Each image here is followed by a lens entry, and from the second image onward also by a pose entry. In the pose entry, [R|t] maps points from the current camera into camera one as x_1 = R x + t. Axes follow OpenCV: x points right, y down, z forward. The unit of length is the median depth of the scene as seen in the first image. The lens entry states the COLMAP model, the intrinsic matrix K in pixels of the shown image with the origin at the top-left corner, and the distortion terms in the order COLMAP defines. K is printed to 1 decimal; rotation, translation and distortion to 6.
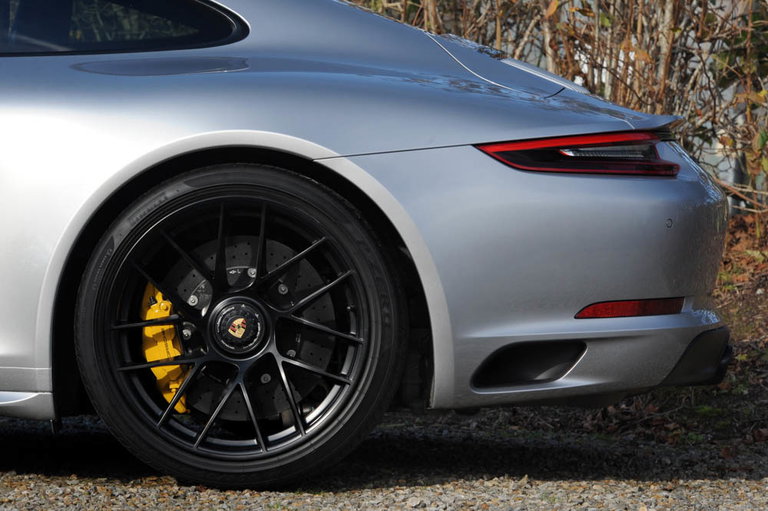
lens RADIAL K [[3013.0, 0, 384.1], [0, 3013.0, 255.6], [0, 0, 1]] dist [-0.099848, 0.000000]
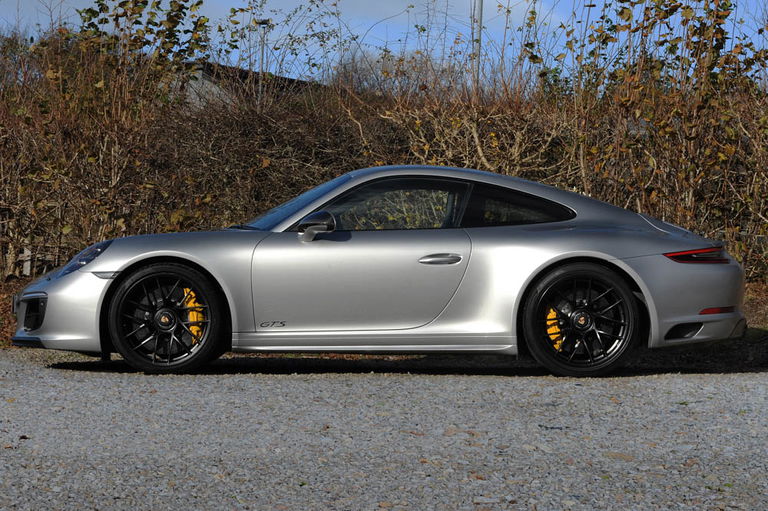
lens RADIAL K [[2019.2, 0, 383.7], [0, 2019.2, 255.9], [0, 0, 1]] dist [0.146325, 0.000000]
pose [[0.999329, -0.025471, 0.026330, -0.281137], [0.026289, 0.999167, -0.031218, 0.017544], [-0.025513, 0.031889, 0.999166, -0.893149]]
